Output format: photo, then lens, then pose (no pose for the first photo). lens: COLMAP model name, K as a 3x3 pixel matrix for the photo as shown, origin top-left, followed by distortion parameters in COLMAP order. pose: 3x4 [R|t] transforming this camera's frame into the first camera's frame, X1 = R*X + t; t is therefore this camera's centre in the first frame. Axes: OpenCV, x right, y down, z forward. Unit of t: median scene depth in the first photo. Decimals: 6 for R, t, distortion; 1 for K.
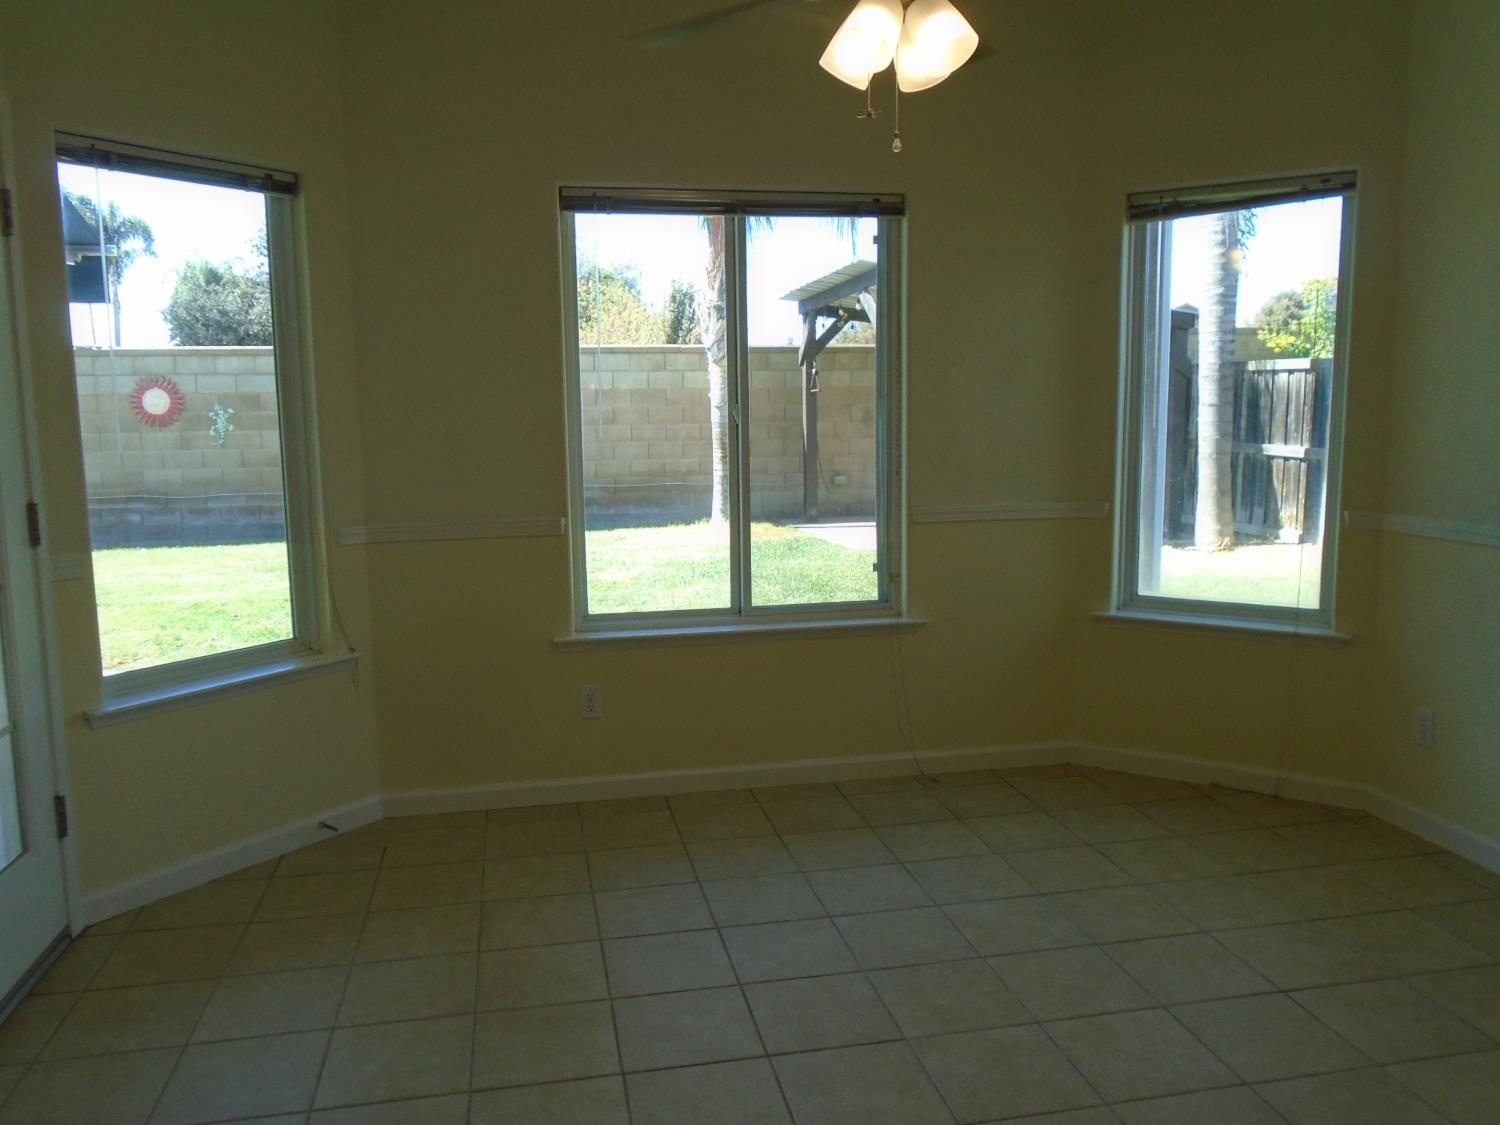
lens RADIAL K [[1146.3, 0, 749.3], [0, 1146.3, 564.3], [0, 0, 1]] dist [-0.015369, -0.009558]
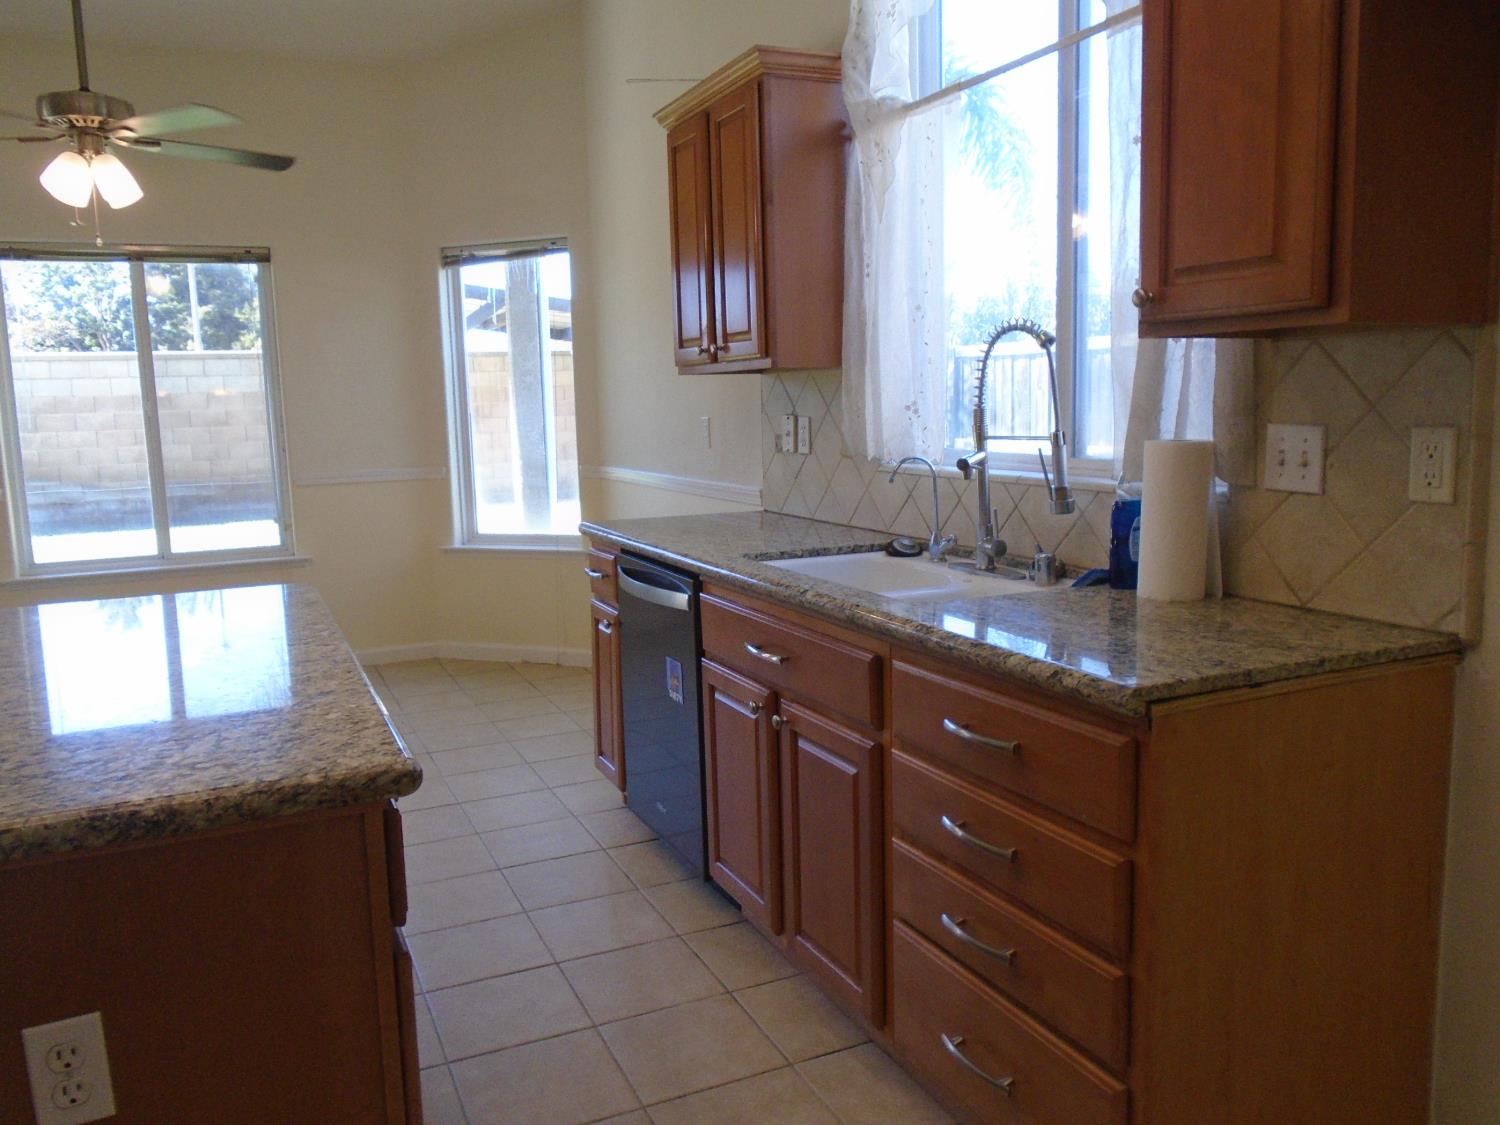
lens RADIAL K [[1146.3, 0, 750.8], [0, 1146.3, 556.8], [0, 0, 1]] dist [-0.015369, -0.009558]
pose [[0.973747, -0.044982, 0.223144, 0.358758], [0.046517, 0.998916, -0.001627, 0.074964], [-0.222829, 0.011964, 0.974784, -0.443825]]
